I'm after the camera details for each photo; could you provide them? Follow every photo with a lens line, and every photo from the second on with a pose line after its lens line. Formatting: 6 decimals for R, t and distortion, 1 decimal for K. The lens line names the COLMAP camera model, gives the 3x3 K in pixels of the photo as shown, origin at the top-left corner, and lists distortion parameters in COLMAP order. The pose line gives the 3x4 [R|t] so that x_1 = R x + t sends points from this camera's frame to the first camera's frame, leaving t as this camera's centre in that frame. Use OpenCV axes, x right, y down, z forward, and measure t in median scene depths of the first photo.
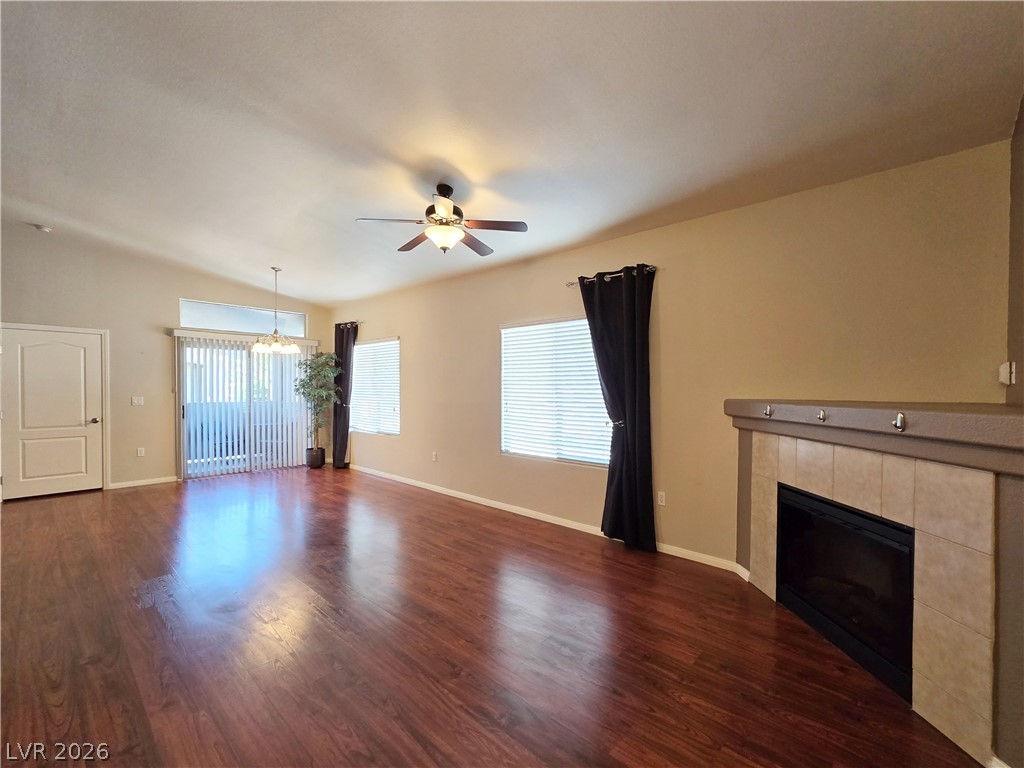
lens RADIAL K [[445.4, 0, 511.6], [0, 445.4, 394.7], [0, 0, 1]] dist [-0.000187, 0.000383]
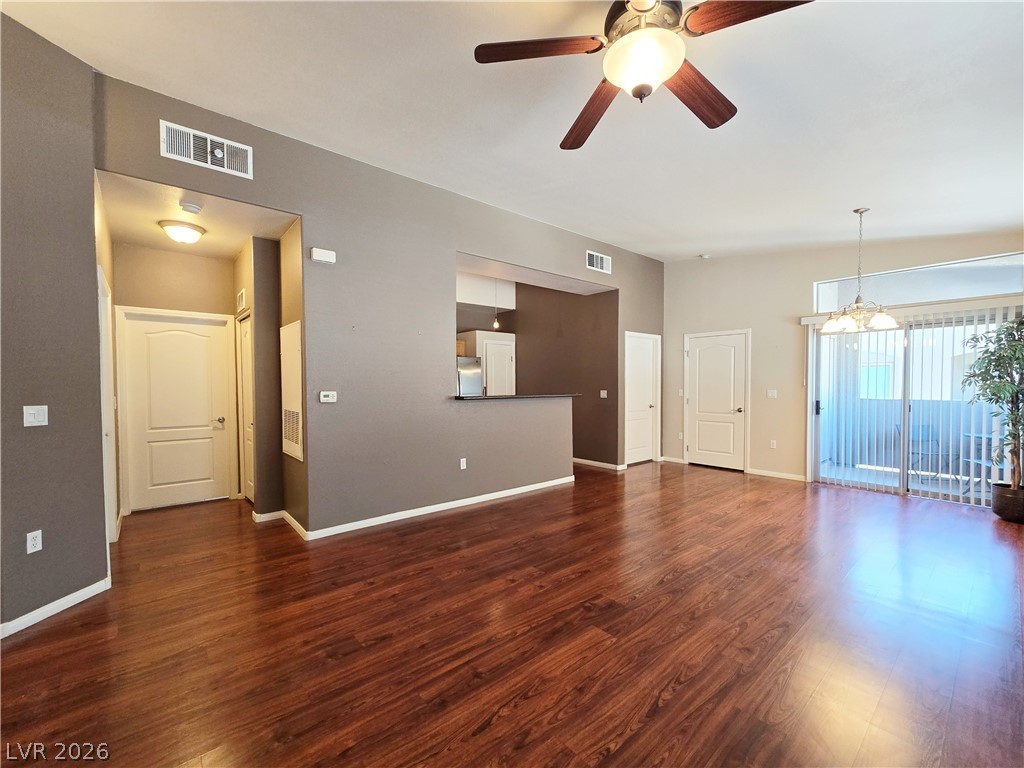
lens RADIAL K [[428.1, 0, 520.6], [0, 428.1, 394.1], [0, 0, 1]] dist [-0.001396, -0.000015]
pose [[-0.104465, 0.021331, -0.994300, 0.211721], [-0.015423, 0.999615, 0.023066, 0.000995], [0.994409, 0.017745, -0.104096, 0.559166]]
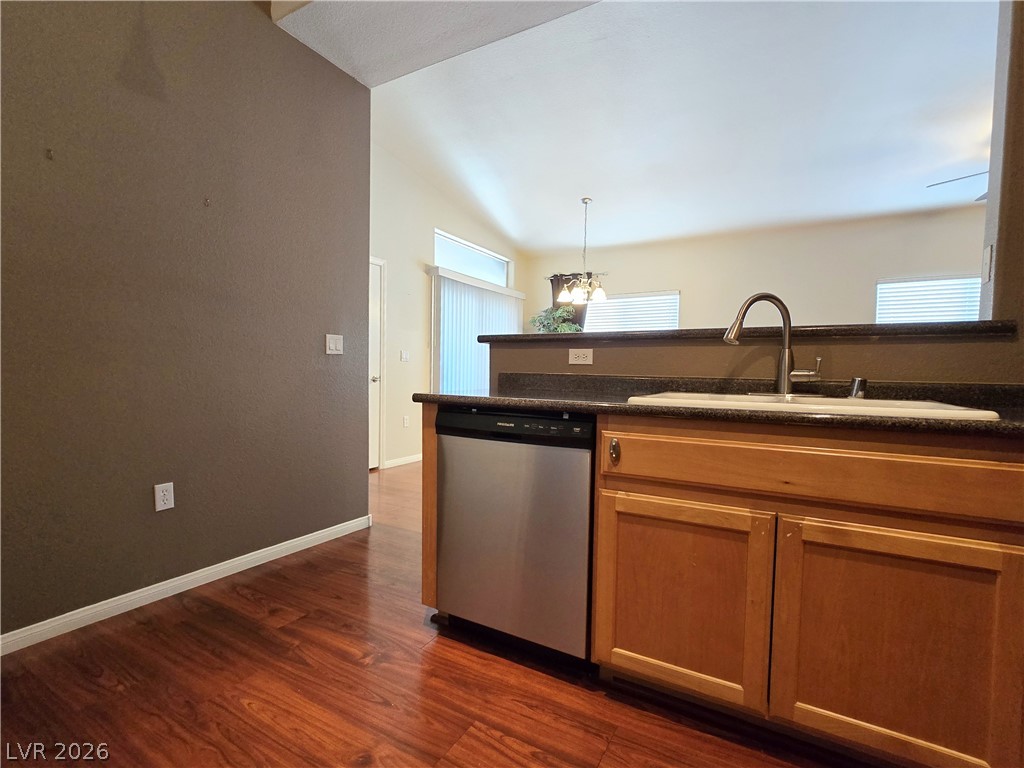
lens RADIAL K [[485.3, 0, 514.6], [0, 485.3, 394.4], [0, 0, 1]] dist [0.000557, 0.000330]
pose [[0.972340, 0.001570, 0.233563, -0.902127], [-0.008695, 0.999528, 0.029481, 0.058520], [-0.233406, -0.030696, 0.971895, 0.136242]]
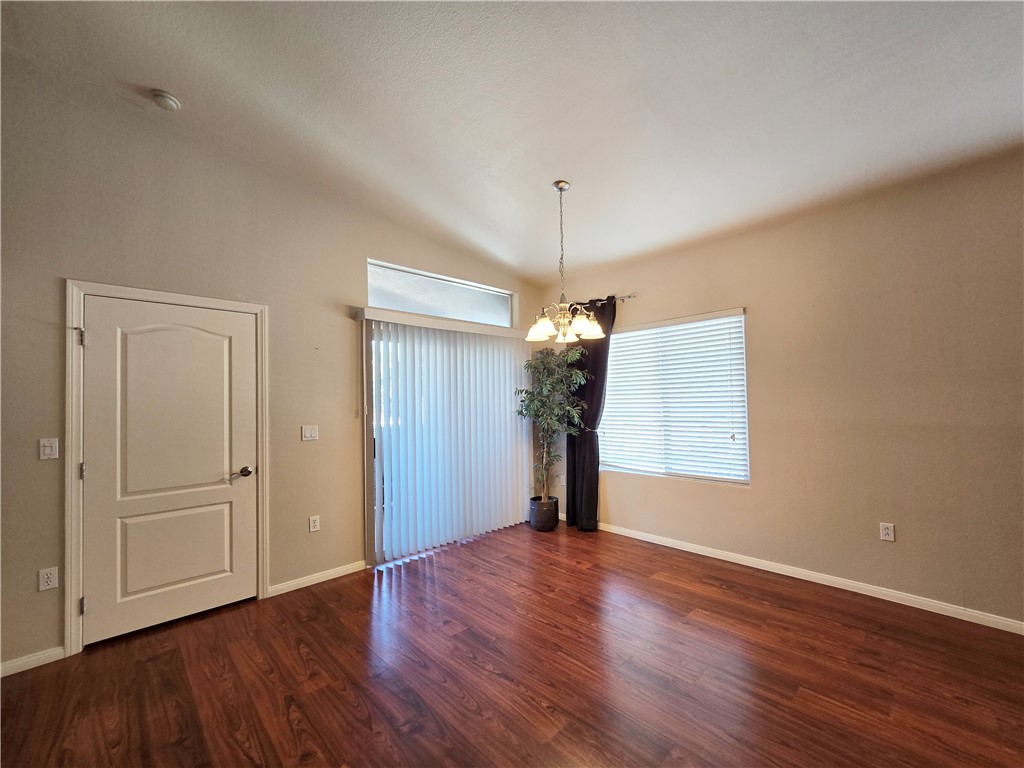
lens RADIAL K [[420.3, 0, 511.5], [0, 420.3, 392.7], [0, 0, 1]] dist [-0.001532, -0.000024]
pose [[0.998183, -0.024917, -0.054861, -0.586483], [0.022764, 0.998959, -0.039535, -0.009861], [0.055789, 0.038215, 0.997711, 0.508879]]
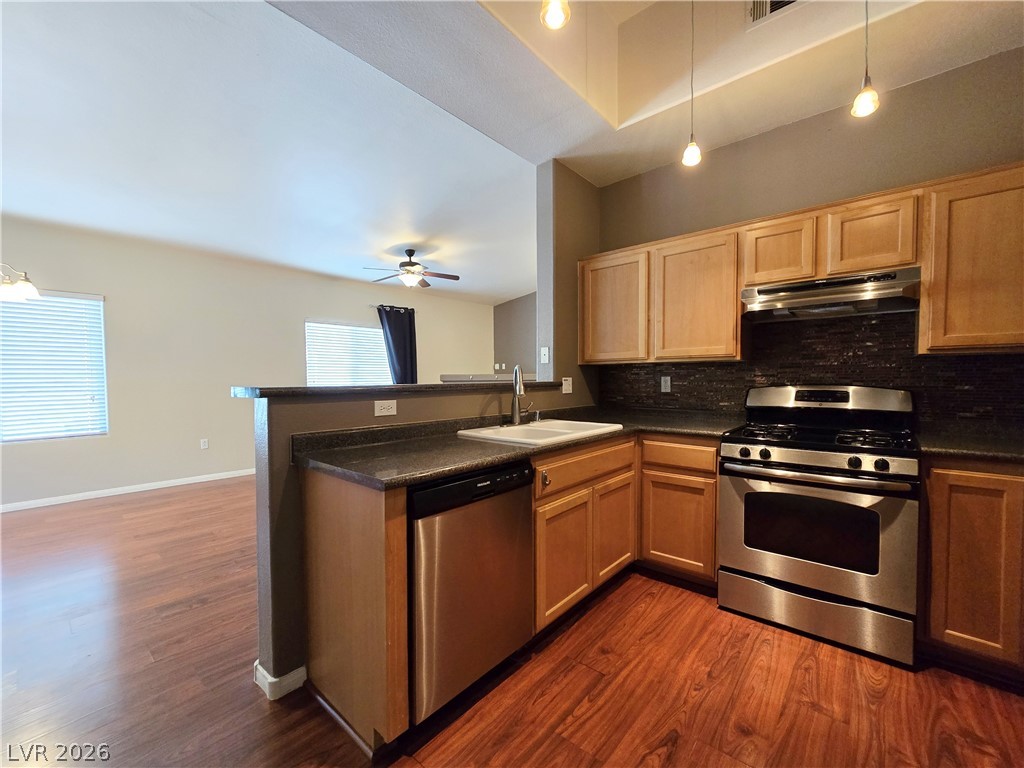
lens RADIAL K [[423.2, 0, 524.7], [0, 423.2, 394.9], [0, 0, 1]] dist [0.001643, 0.000581]
pose [[-0.060720, -0.043747, 0.997196, -1.110352], [0.024578, 0.998671, 0.045308, 0.016065], [-0.997852, 0.027260, -0.059564, 0.405309]]
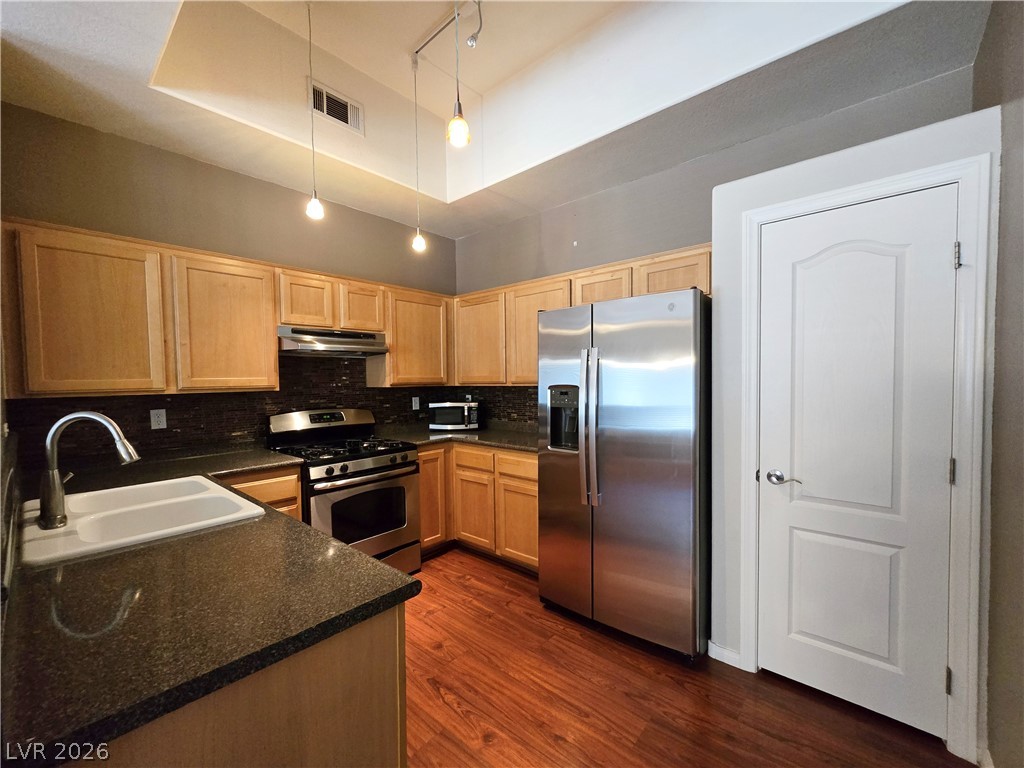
lens RADIAL K [[420.3, 0, 511.5], [0, 420.3, 392.7], [0, 0, 1]] dist [-0.001532, -0.000024]
pose [[-0.998823, 0.012898, -0.046752, -0.923405], [0.010389, 0.998513, 0.053521, -0.014843], [0.047373, 0.052972, -0.997472, 0.632170]]
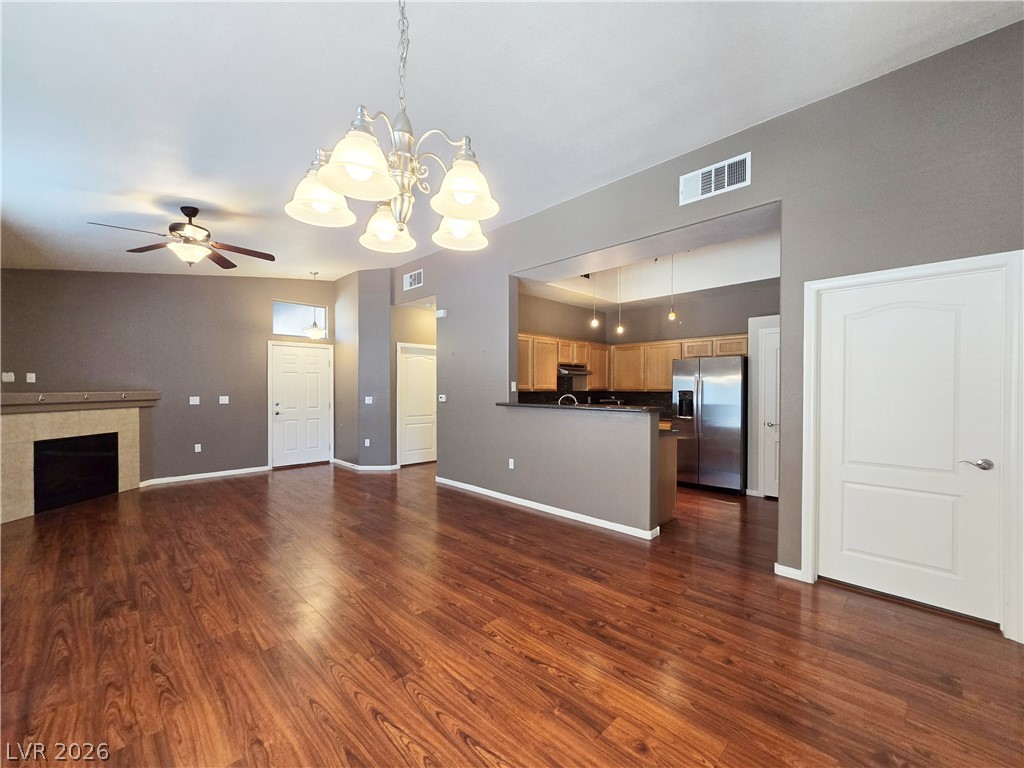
lens RADIAL K [[420.3, 0, 511.5], [0, 420.3, 392.7], [0, 0, 1]] dist [-0.001532, -0.000024]
pose [[-0.999472, -0.008453, 0.031379, -0.608542], [-0.007506, 0.999517, 0.030164, -0.022402], [-0.031619, 0.029912, -0.999052, 1.244795]]
